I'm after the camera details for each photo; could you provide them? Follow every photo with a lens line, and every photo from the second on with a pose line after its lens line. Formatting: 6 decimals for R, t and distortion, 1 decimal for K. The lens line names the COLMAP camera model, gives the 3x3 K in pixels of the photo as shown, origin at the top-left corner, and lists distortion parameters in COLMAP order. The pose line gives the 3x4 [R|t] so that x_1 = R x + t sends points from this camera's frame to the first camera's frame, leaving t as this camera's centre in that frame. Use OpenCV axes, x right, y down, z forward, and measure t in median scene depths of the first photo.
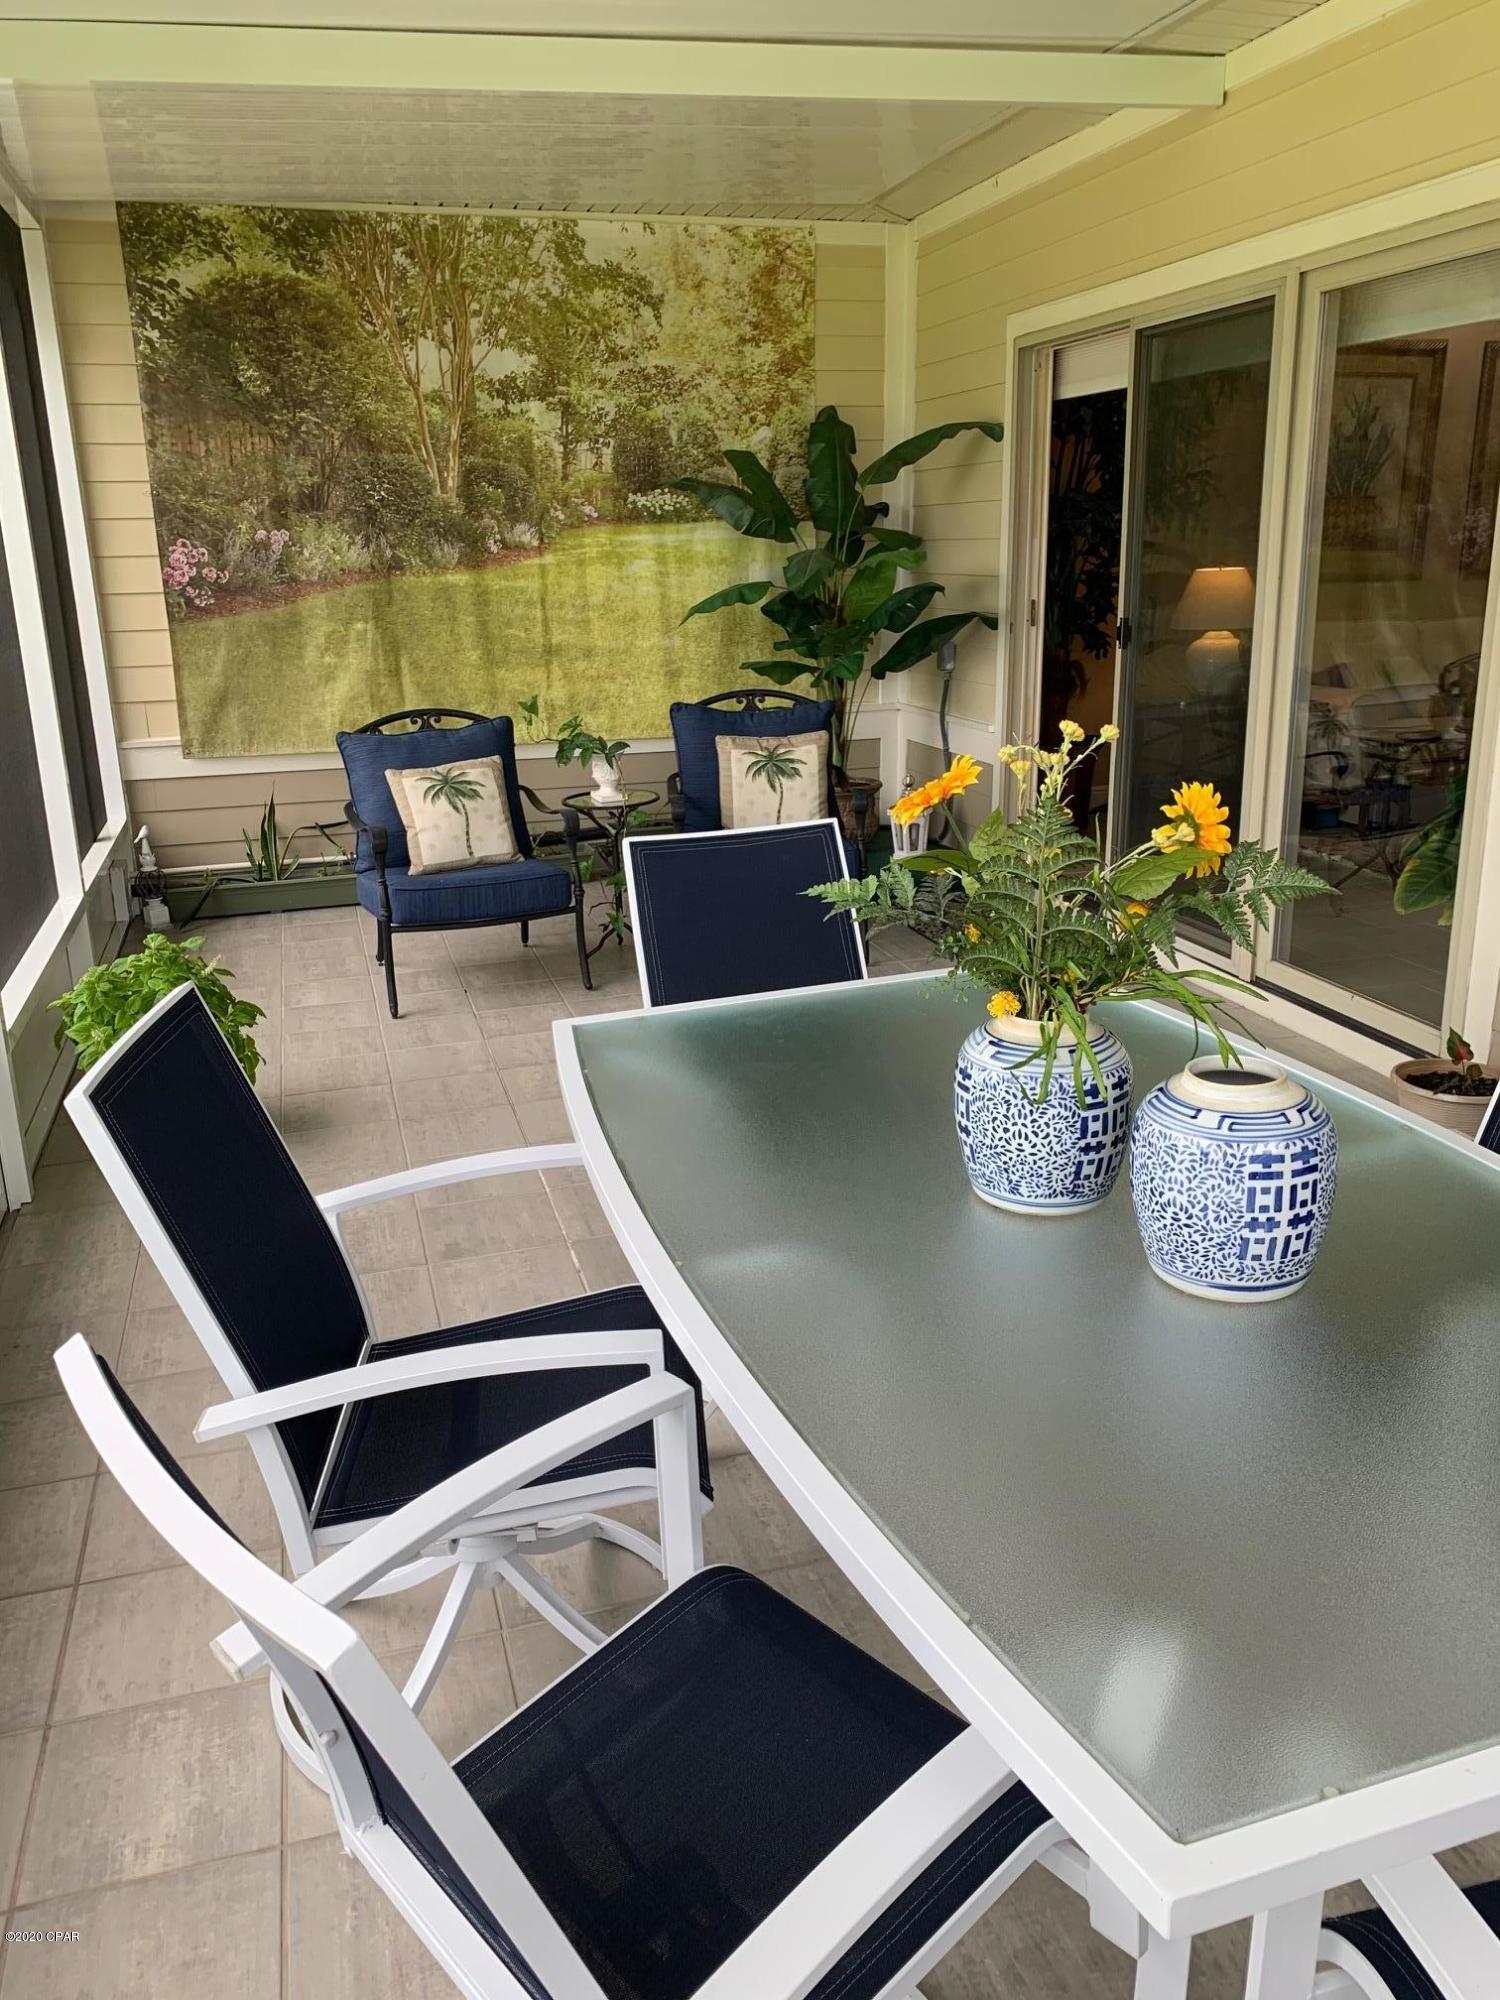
lens RADIAL K [[1543.2, 0, 749.3], [0, 1543.2, 989.9], [0, 0, 1]] dist [0.046932, -0.063728]
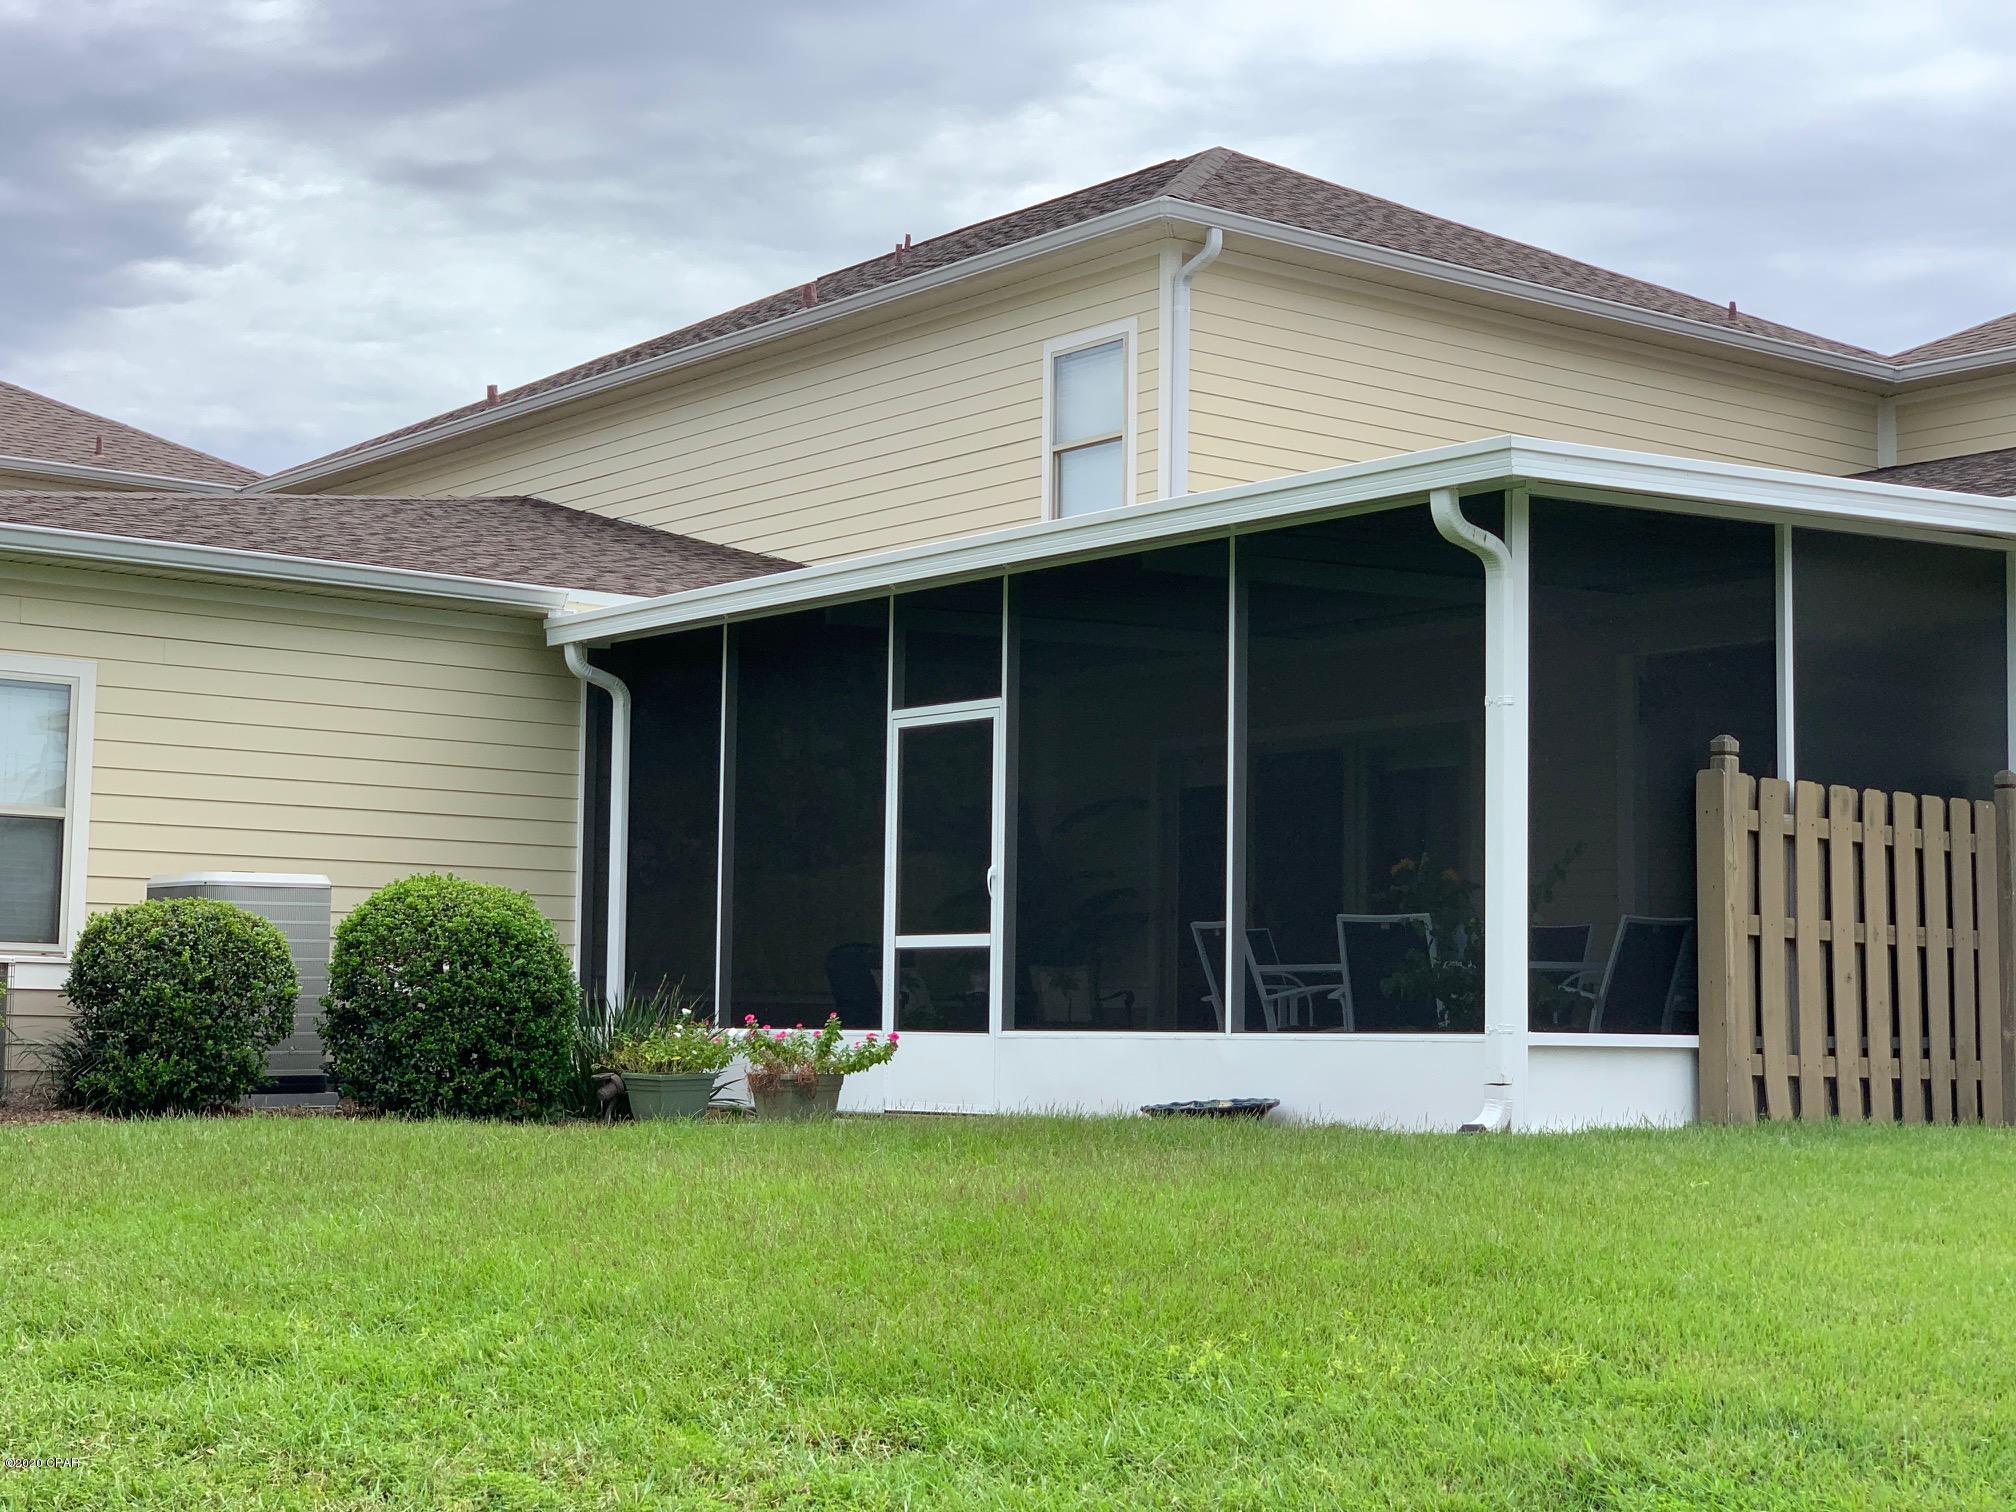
lens RADIAL K [[3033.2, 0, 1008.0], [0, 3033.2, 756.0], [0, 0, 1]] dist [0.017268, 0.013389]
pose [[0.931026, 0.064385, 0.359229, -1.015172], [0.075426, 0.929117, -0.362011, 0.663207], [-0.357074, 0.364137, 0.860176, -1.535971]]
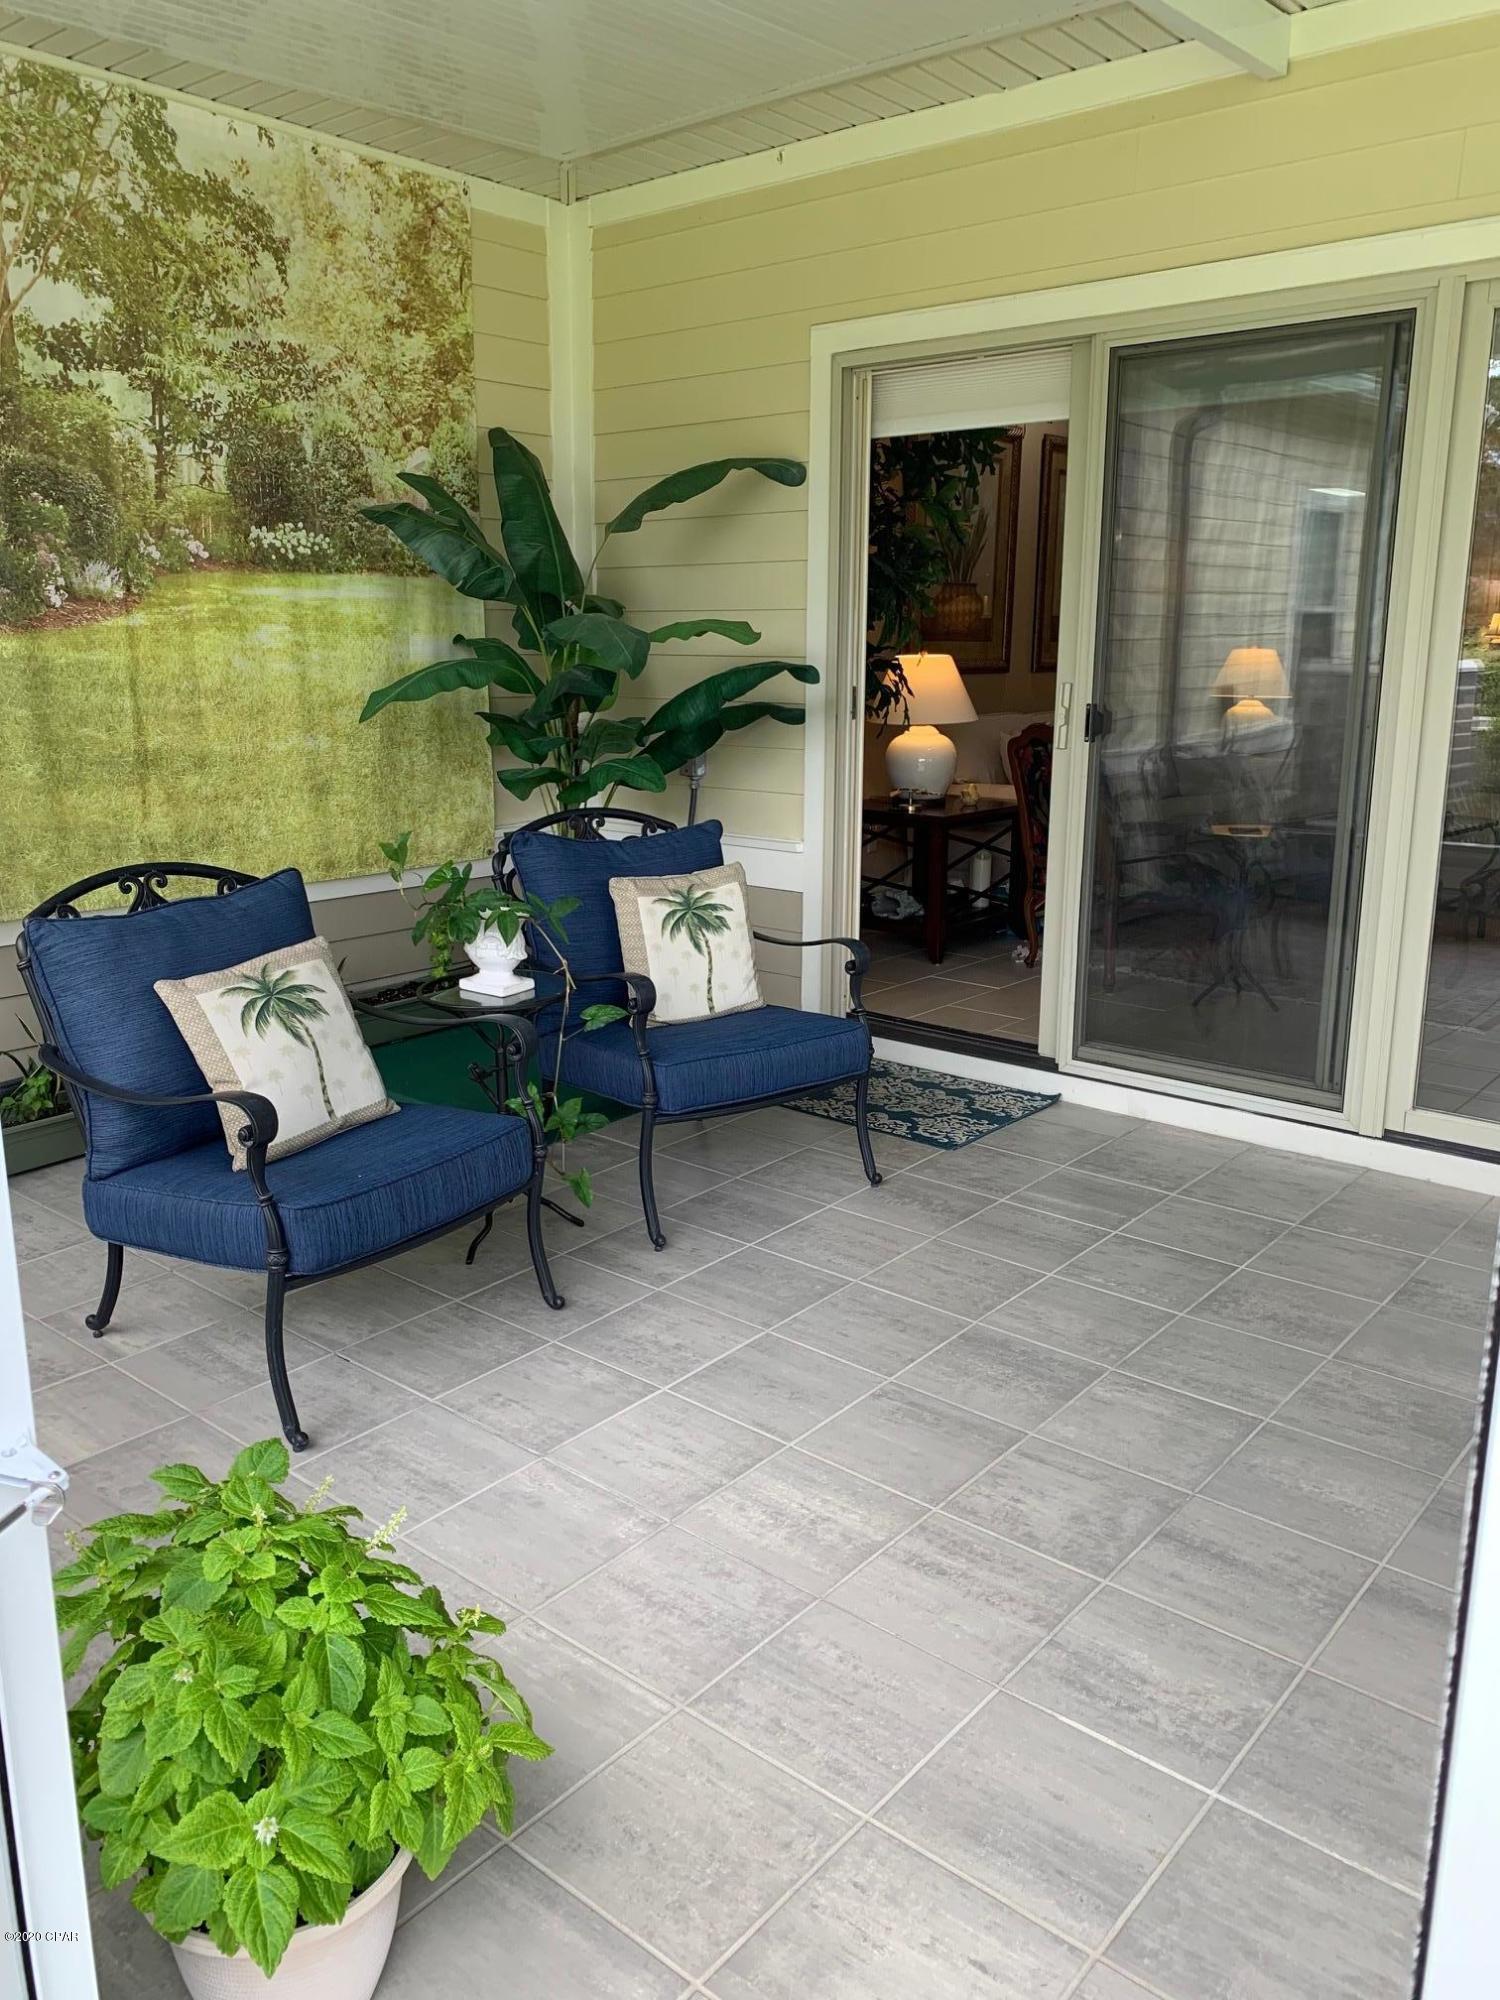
lens RADIAL K [[1518.8, 0, 777.1], [0, 1518.8, 1010.4], [0, 0, 1]] dist [0.012159, -0.000176]
pose [[0.835432, -0.111418, 0.538181, -0.270479], [0.136332, 0.990642, -0.006541, -0.078793], [-0.532416, 0.078835, 0.842804, 0.346475]]
